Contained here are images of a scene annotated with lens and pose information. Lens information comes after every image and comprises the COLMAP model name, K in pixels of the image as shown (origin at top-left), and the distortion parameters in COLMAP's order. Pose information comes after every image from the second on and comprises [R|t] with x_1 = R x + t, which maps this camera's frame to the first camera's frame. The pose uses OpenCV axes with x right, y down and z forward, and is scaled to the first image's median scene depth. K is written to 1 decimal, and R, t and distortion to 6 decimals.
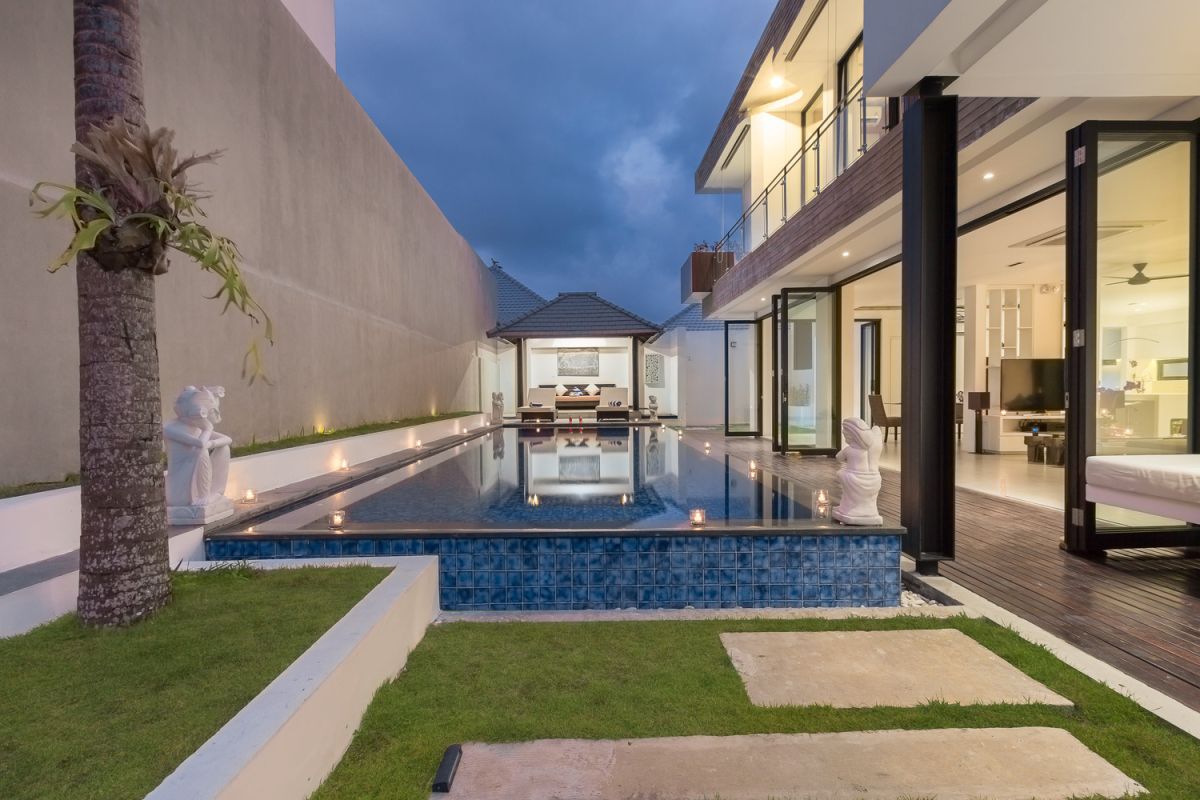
lens RADIAL K [[564.1, 0, 609.3], [0, 564.1, 407.9], [0, 0, 1]] dist [0.006109, -0.001226]
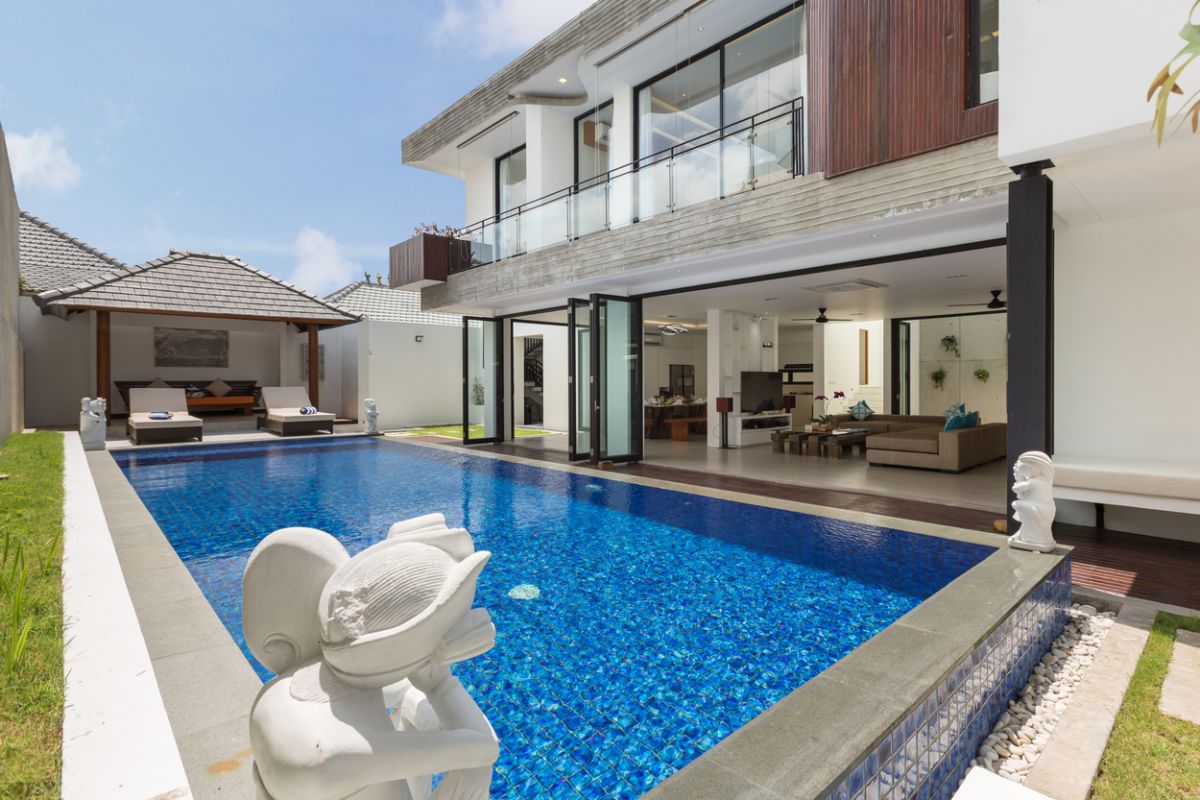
lens RADIAL K [[564.1, 0, 603.0], [0, 564.1, 396.3], [0, 0, 1]] dist [0.006109, -0.001226]
pose [[0.740832, -0.008229, 0.671640, -0.339489], [0.013613, 0.999904, -0.002765, -0.027439], [-0.671552, 0.011191, 0.740873, 0.255969]]
